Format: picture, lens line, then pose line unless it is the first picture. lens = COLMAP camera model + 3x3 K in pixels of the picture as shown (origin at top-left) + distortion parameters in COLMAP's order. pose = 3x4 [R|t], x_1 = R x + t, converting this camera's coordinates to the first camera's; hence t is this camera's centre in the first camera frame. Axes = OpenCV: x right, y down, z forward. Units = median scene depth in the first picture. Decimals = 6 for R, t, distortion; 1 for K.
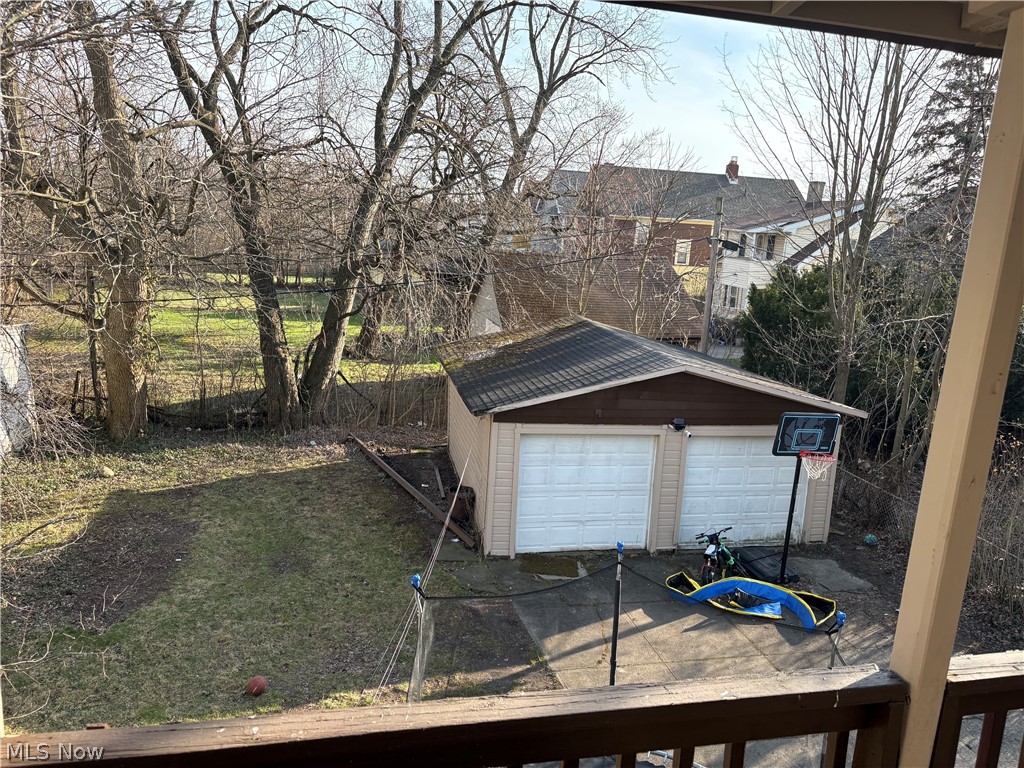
lens RADIAL K [[775.6, 0, 510.2], [0, 775.6, 381.8], [0, 0, 1]] dist [0.050326, -0.052472]
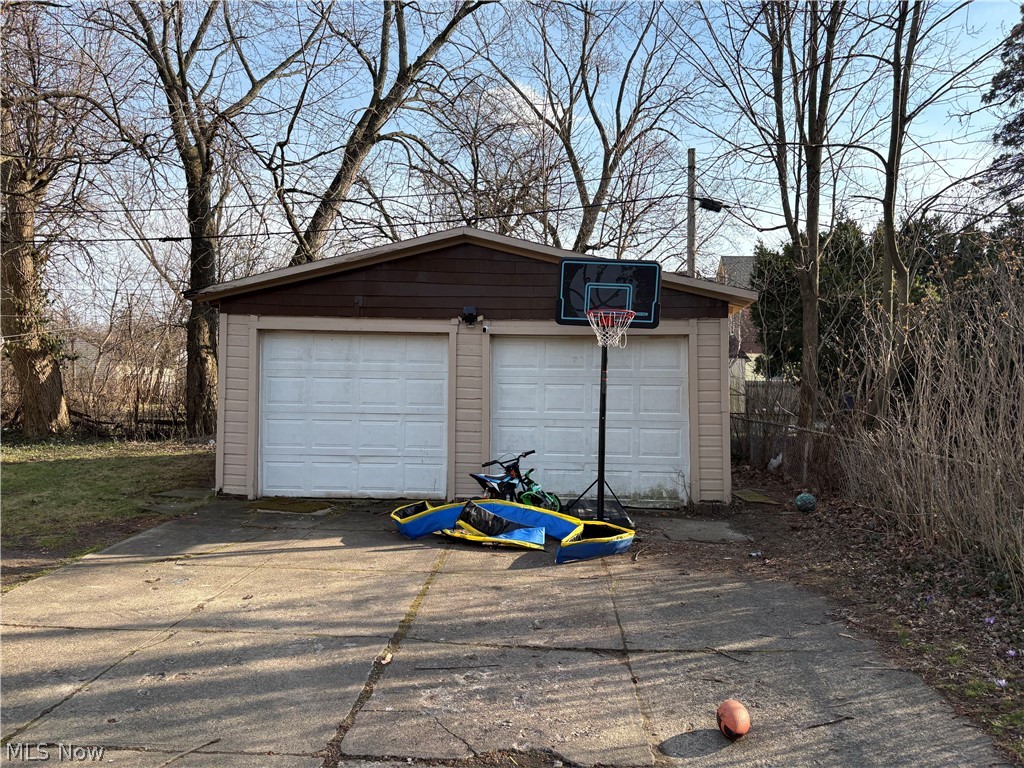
lens RADIAL K [[775.6, 0, 517.6], [0, 775.6, 386.0], [0, 0, 1]] dist [0.050326, -0.052472]
pose [[0.963531, -0.046479, -0.263531, 0.446108], [-0.008609, 0.978907, -0.204125, 0.266859], [0.267460, 0.198949, 0.942807, 0.332893]]
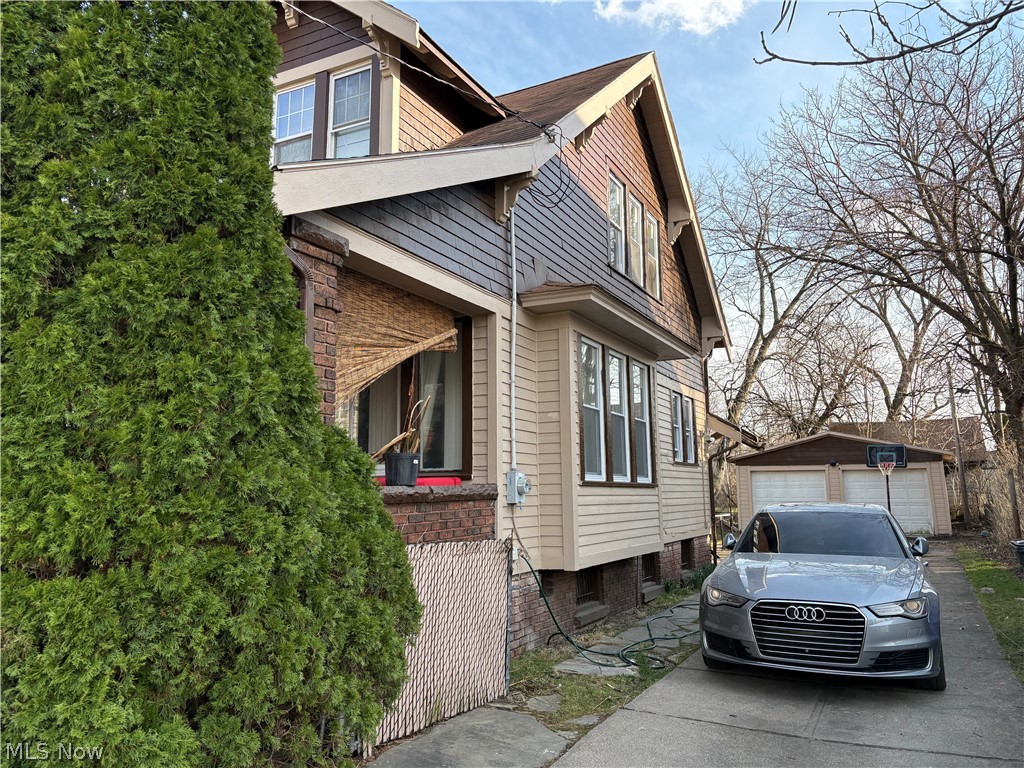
lens RADIAL K [[775.6, 0, 516.3], [0, 775.6, 380.1], [0, 0, 1]] dist [0.050326, -0.052472]
pose [[0.771463, -0.157819, -0.616391, 0.843532], [-0.072512, 0.940632, -0.331591, 0.566513], [0.632129, 0.300506, 0.714219, -0.976498]]
